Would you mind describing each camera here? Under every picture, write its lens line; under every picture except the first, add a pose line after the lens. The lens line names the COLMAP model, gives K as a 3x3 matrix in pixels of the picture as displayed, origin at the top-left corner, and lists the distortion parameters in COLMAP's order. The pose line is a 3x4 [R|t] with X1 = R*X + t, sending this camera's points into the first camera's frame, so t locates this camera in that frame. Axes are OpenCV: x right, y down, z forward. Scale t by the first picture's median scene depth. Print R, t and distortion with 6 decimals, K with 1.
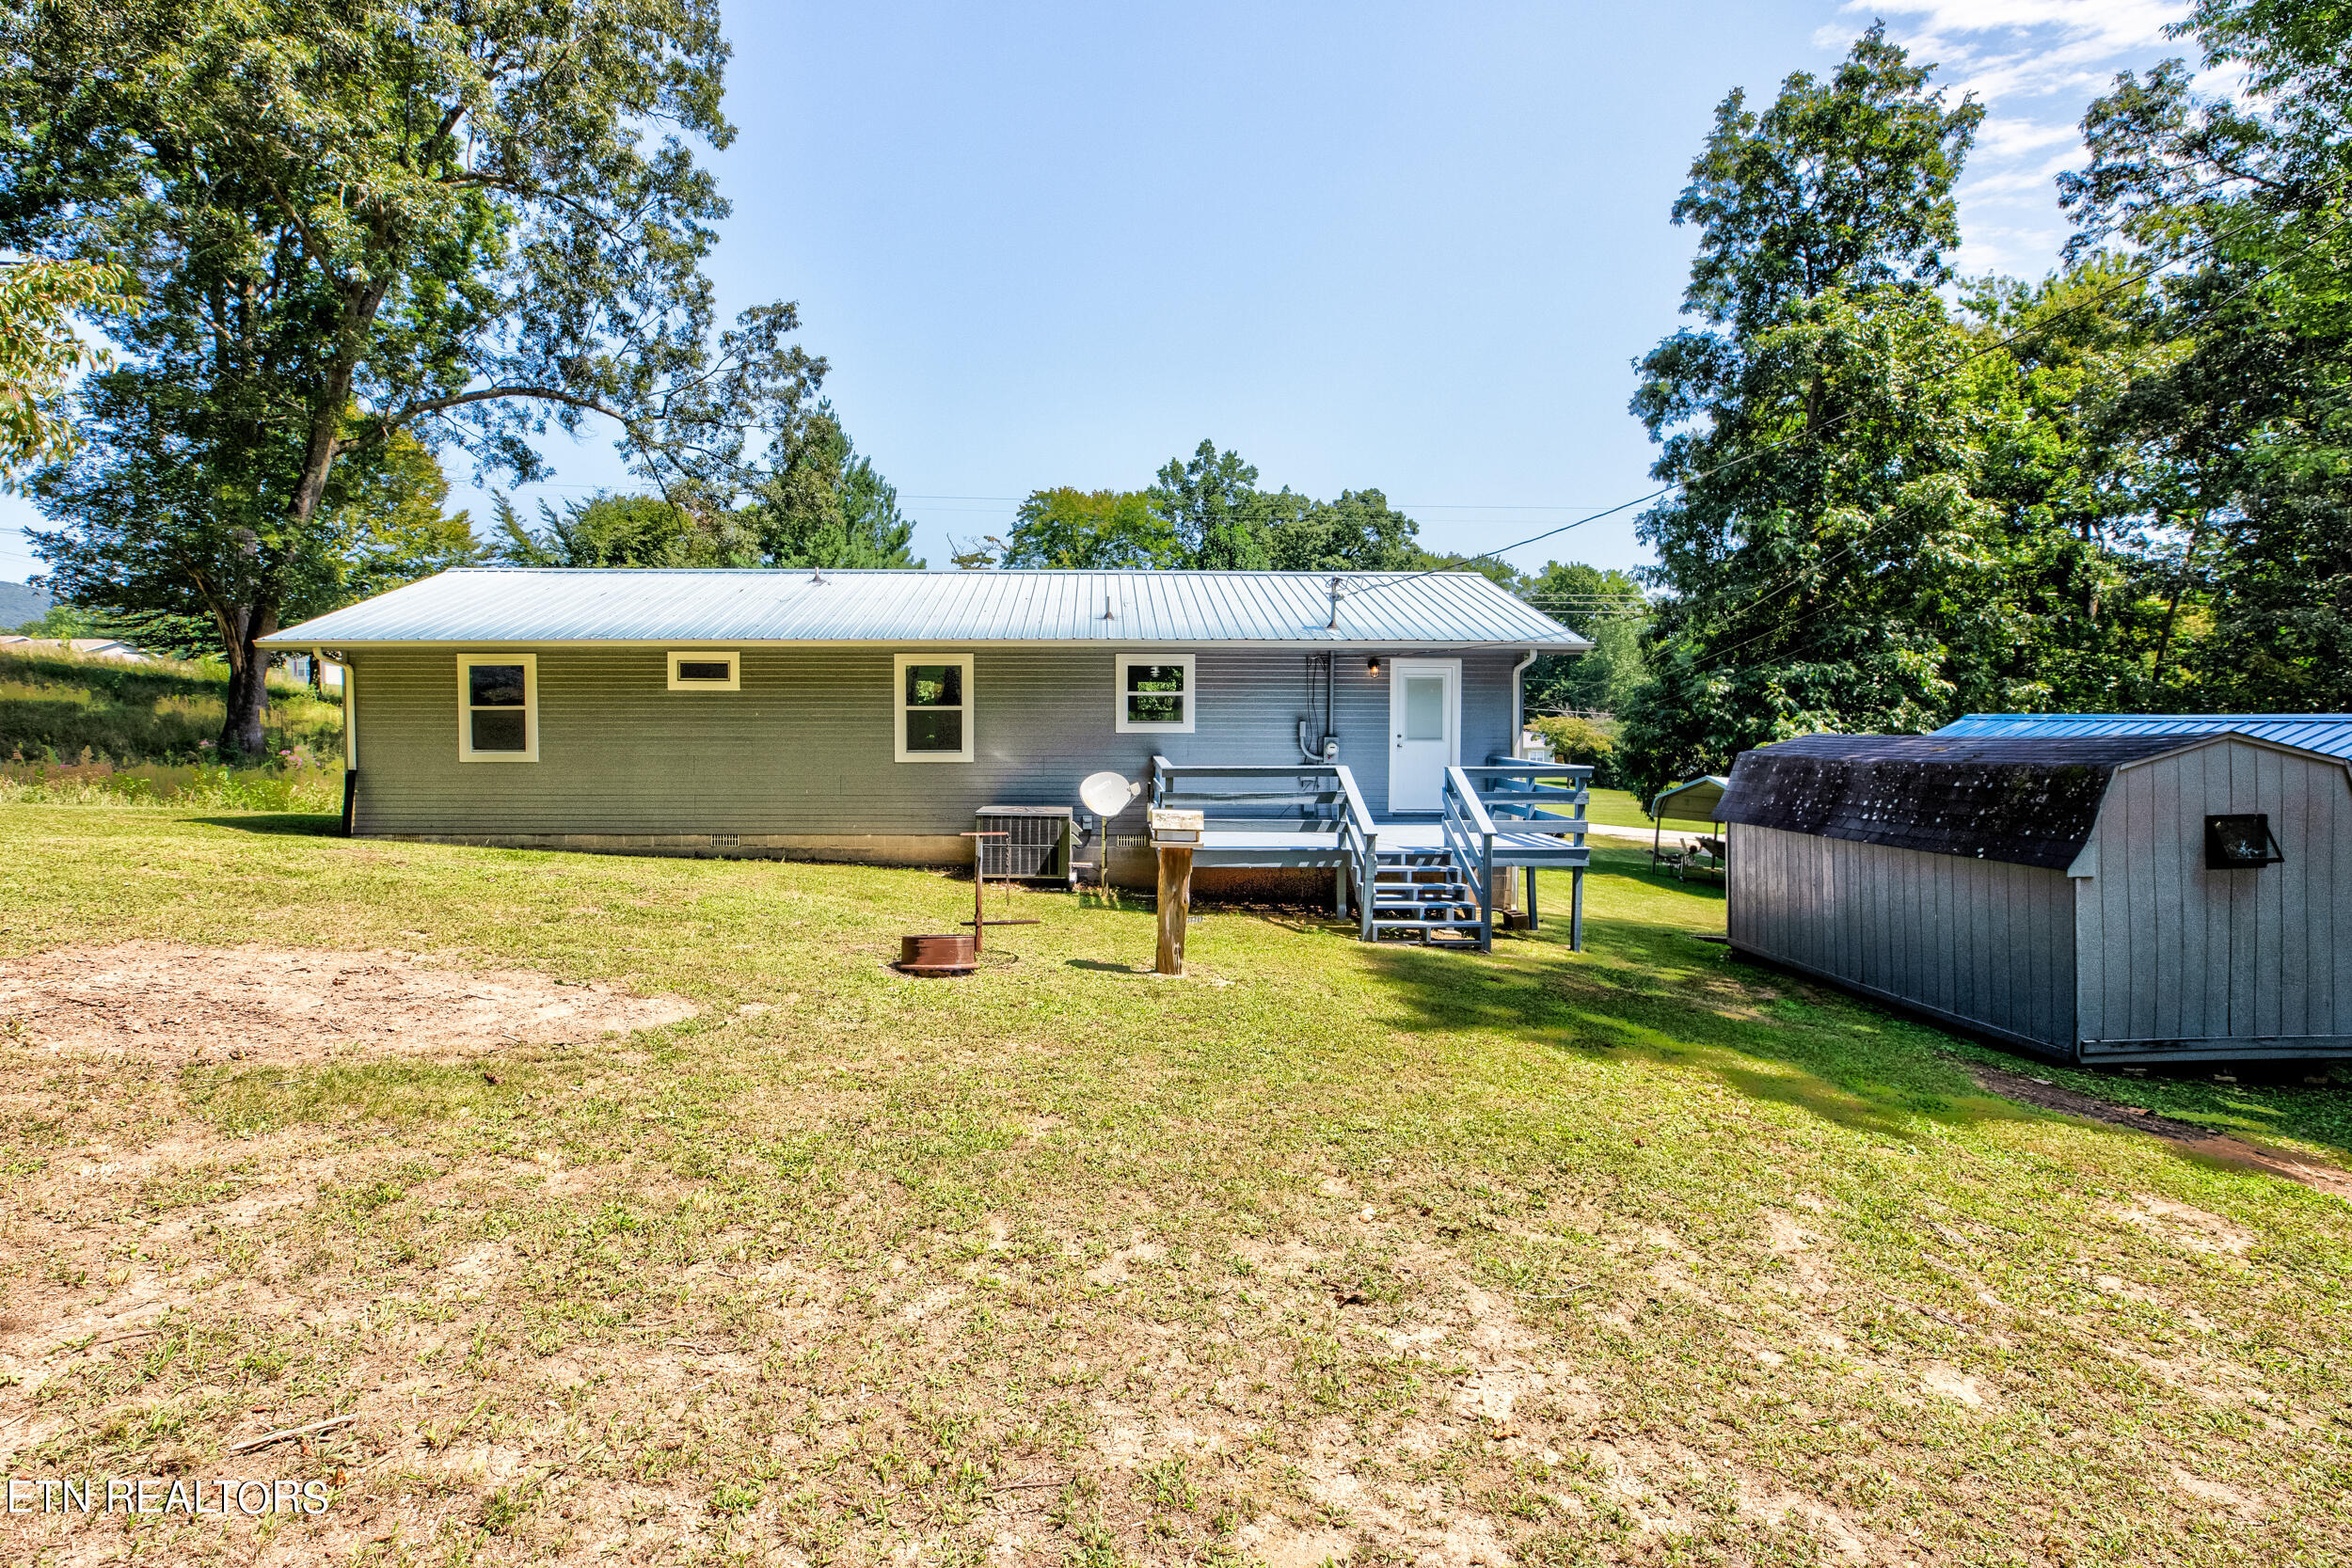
lens RADIAL K [[1095.0, 0, 1177.7], [0, 1095.0, 726.6], [0, 0, 1]] dist [0.010648, 0.000194]
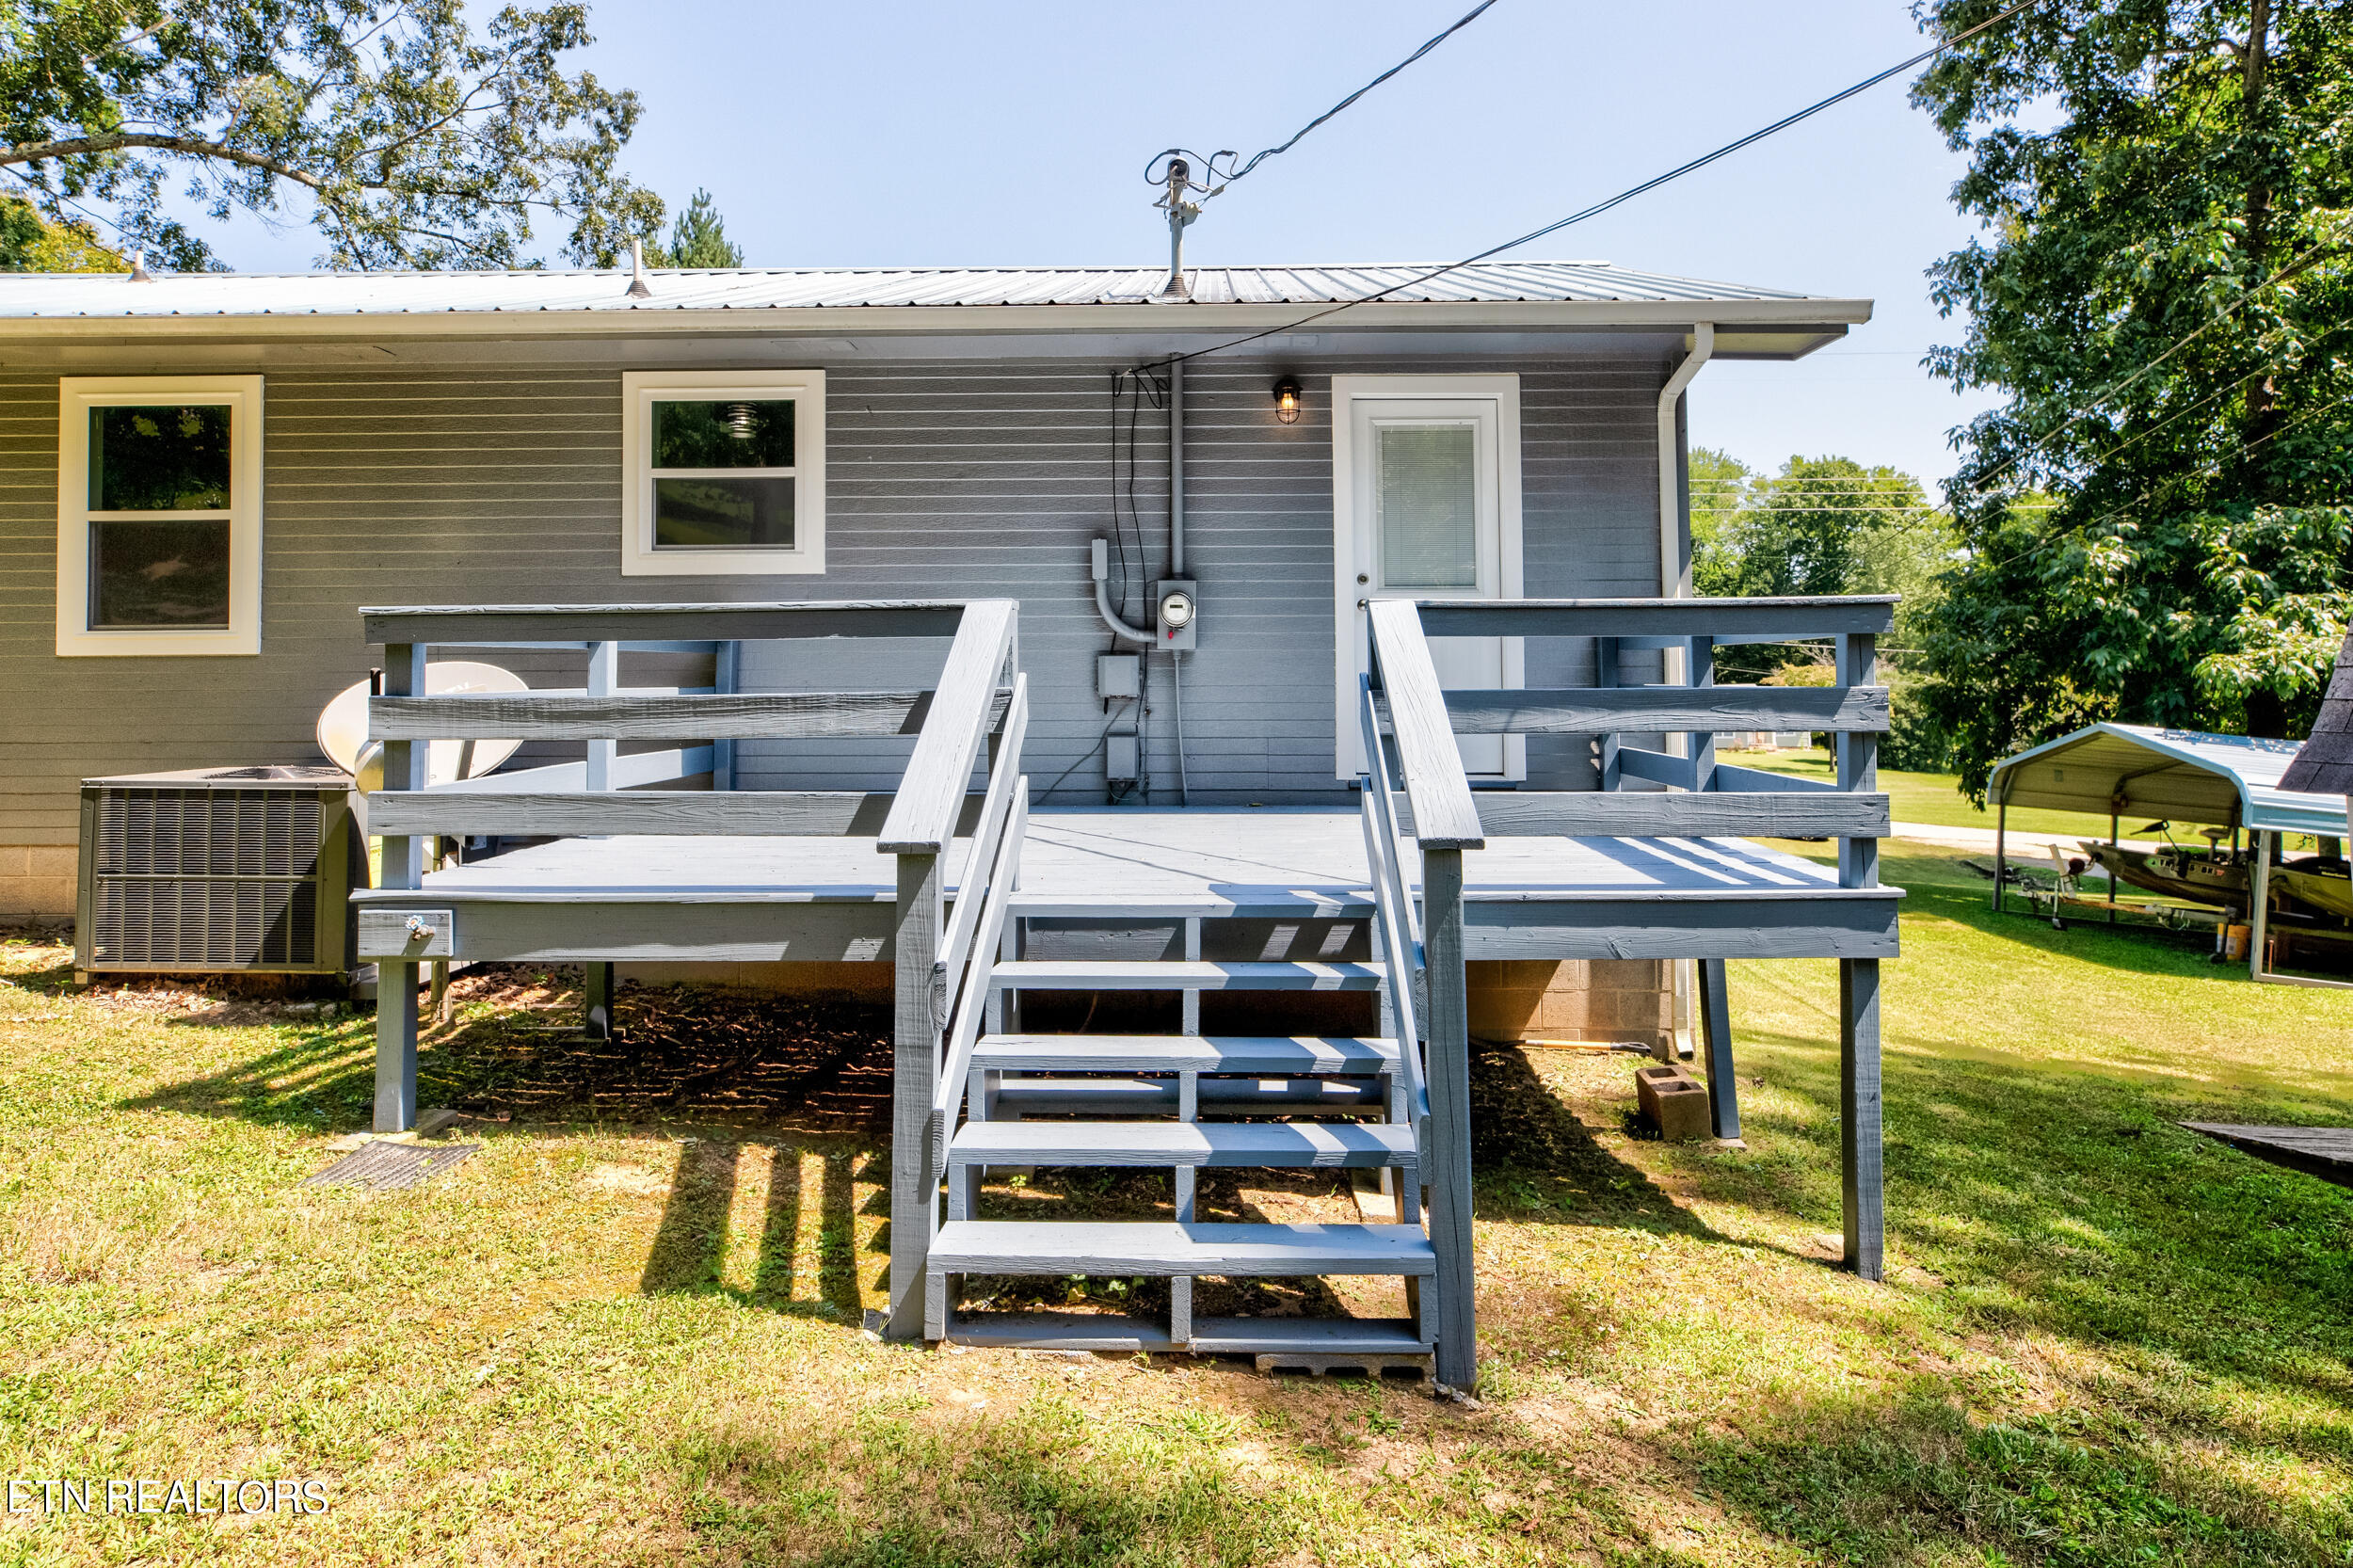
lens RADIAL K [[1551.0, 0, 1179.5], [0, 1551.0, 548.8], [0, 0, 1]] dist [0.024861, -0.000347]
pose [[0.998700, -0.009610, -0.050057, 0.080192], [0.005436, 0.996546, -0.082869, 0.020624], [0.050680, 0.082489, 0.995303, 0.220448]]
